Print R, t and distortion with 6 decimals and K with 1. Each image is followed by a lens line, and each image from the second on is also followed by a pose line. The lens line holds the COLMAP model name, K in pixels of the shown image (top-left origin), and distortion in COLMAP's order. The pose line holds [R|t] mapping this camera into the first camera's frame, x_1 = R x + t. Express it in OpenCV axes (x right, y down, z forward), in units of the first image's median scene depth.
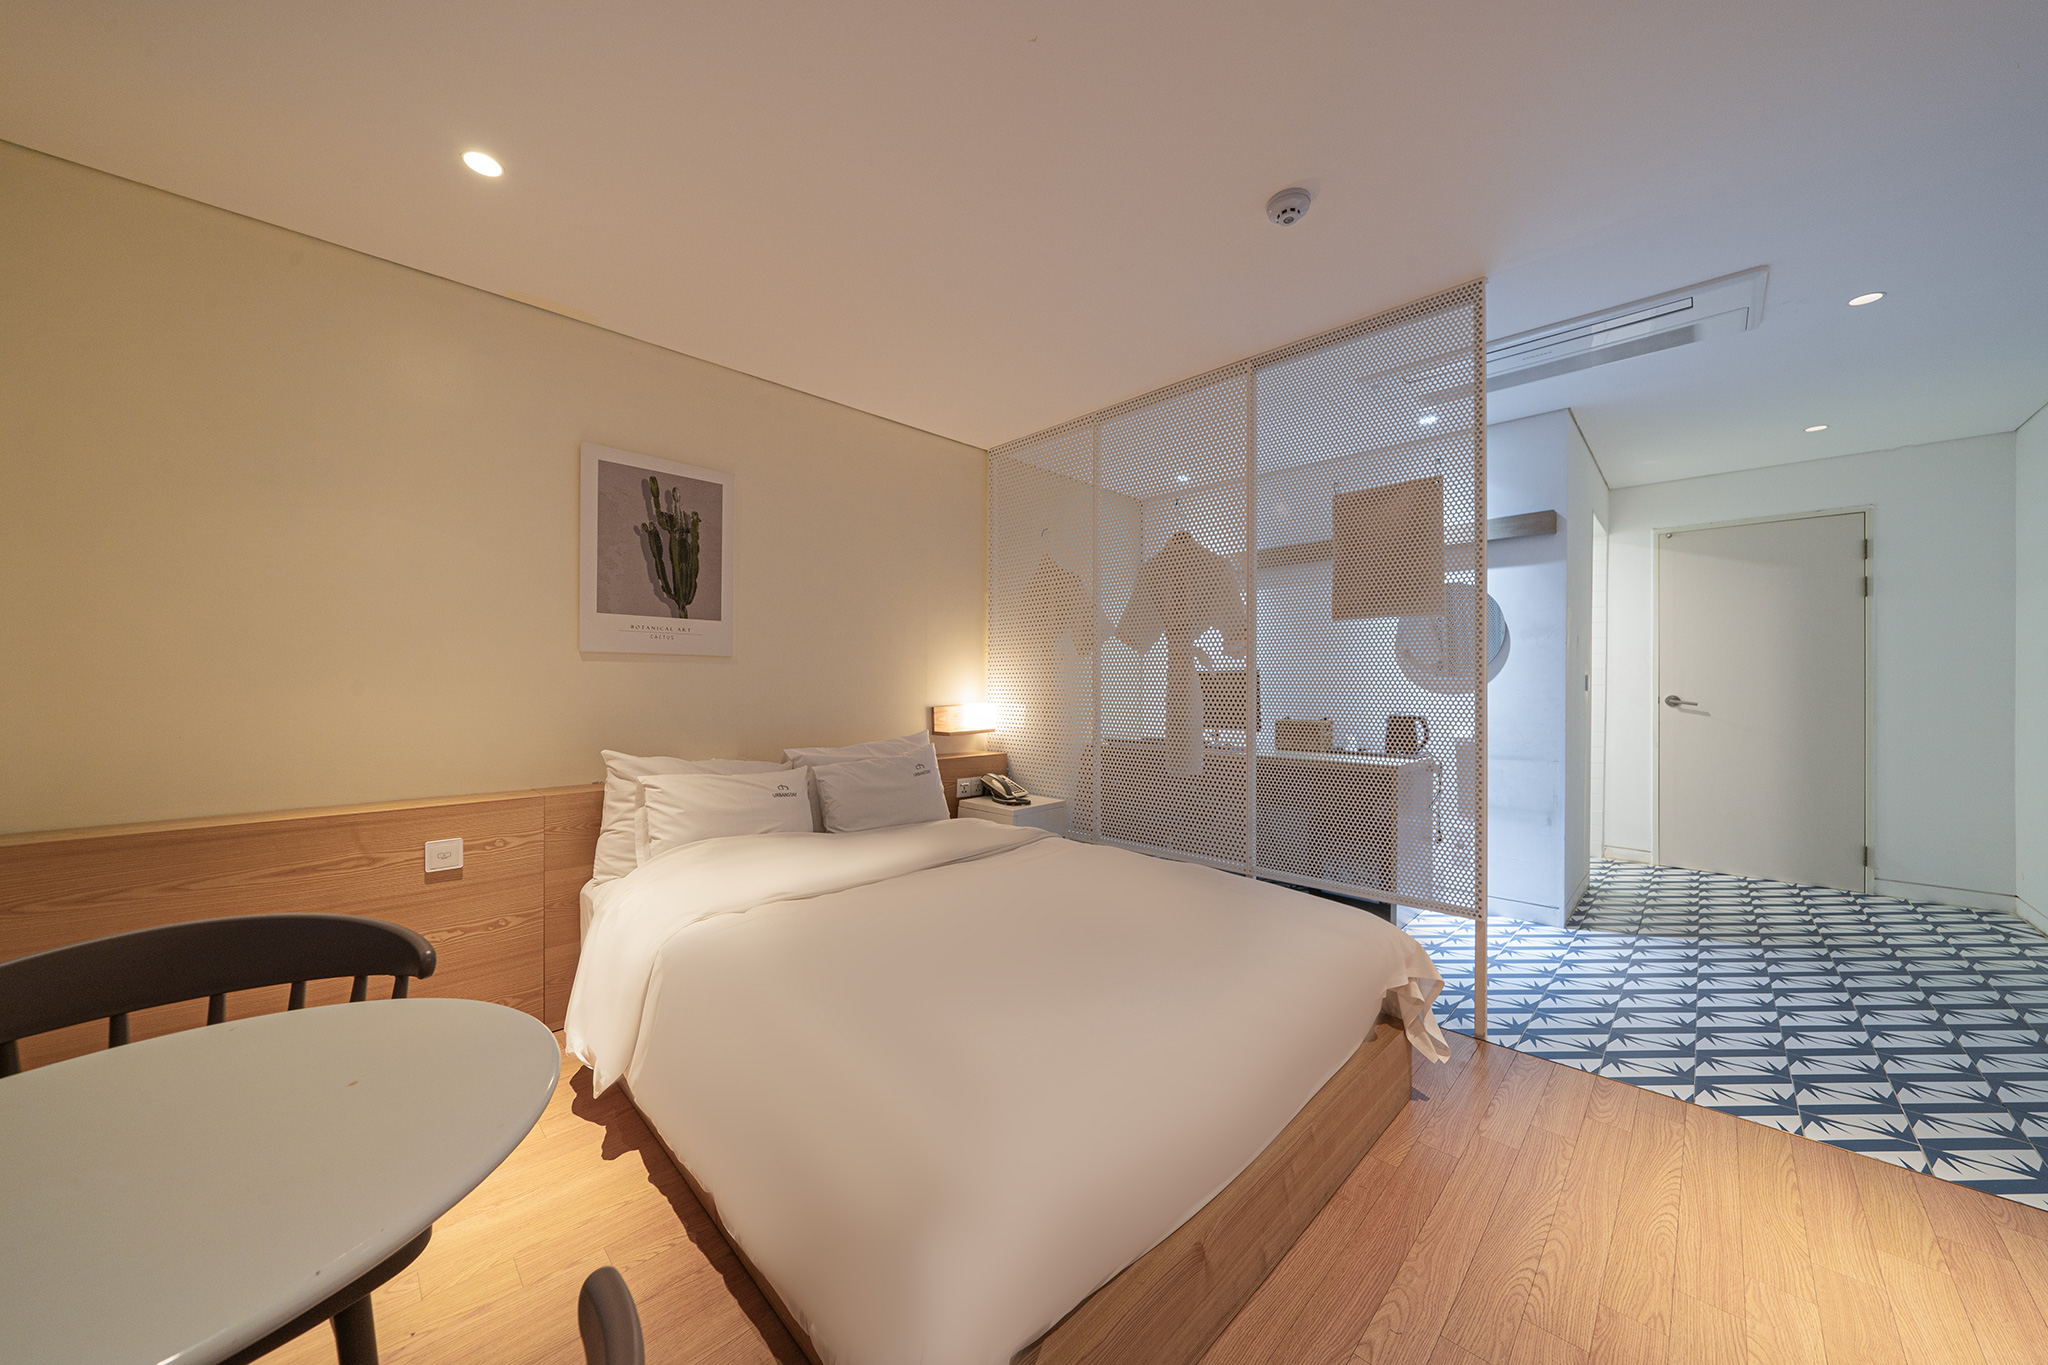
lens RADIAL K [[699.9, 0, 1030.4], [0, 699.9, 683.0], [0, 0, 1]] dist [-0.001475, -0.000137]
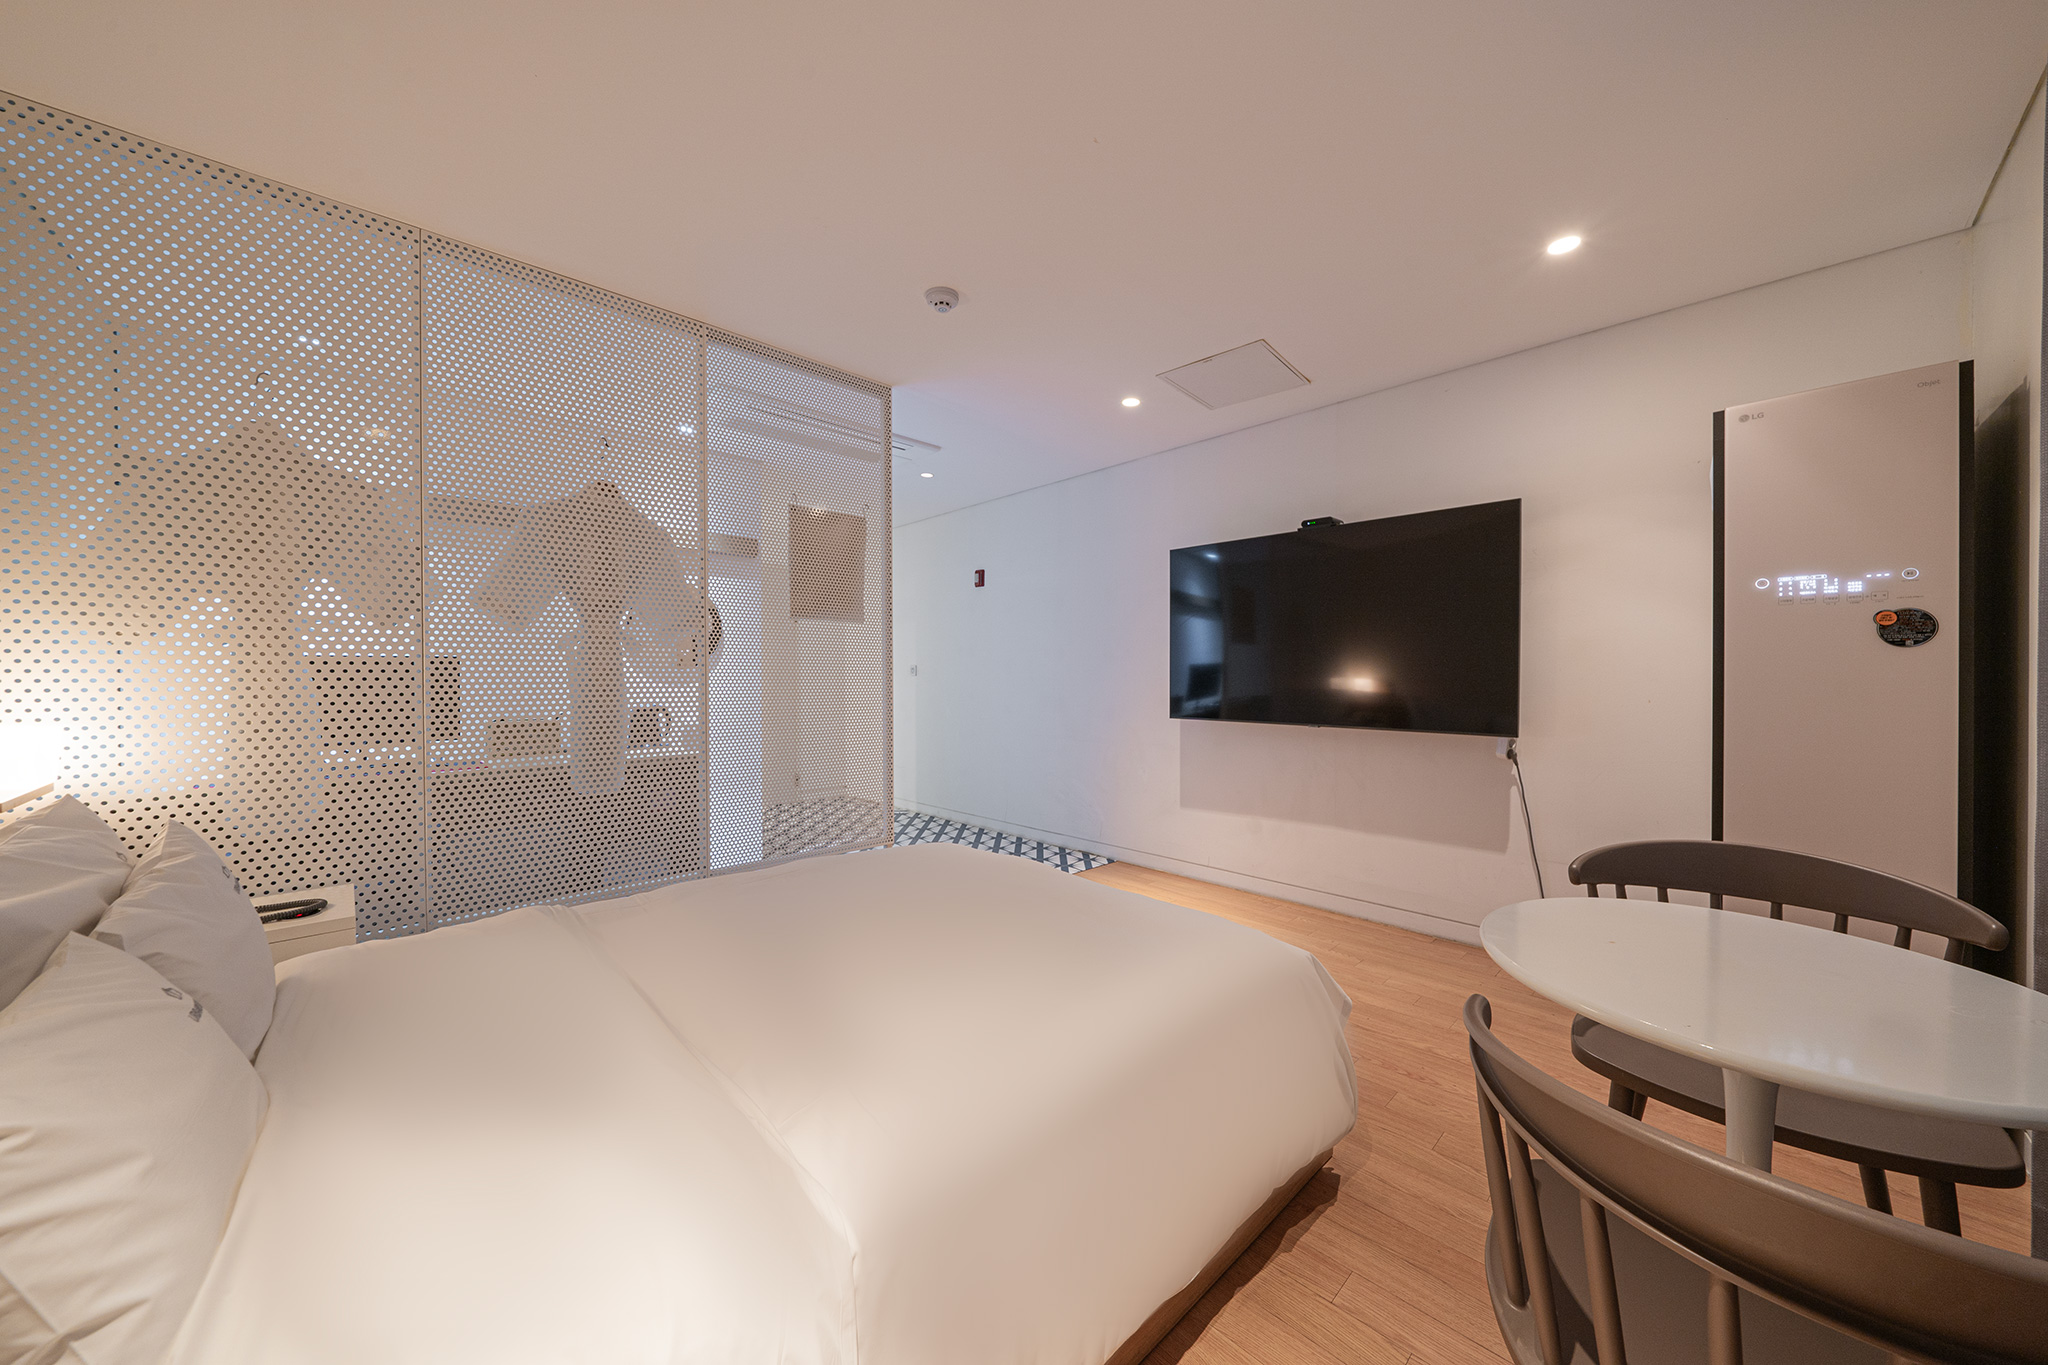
lens RADIAL K [[699.9, 0, 1030.3], [0, 699.9, 679.5], [0, 0, 1]] dist [-0.001475, -0.000137]
pose [[0.037022, -0.006852, 0.999291, -0.627664], [-0.001600, 0.999975, 0.006916, -0.000282], [-0.999313, -0.001855, 0.037010, 0.558102]]
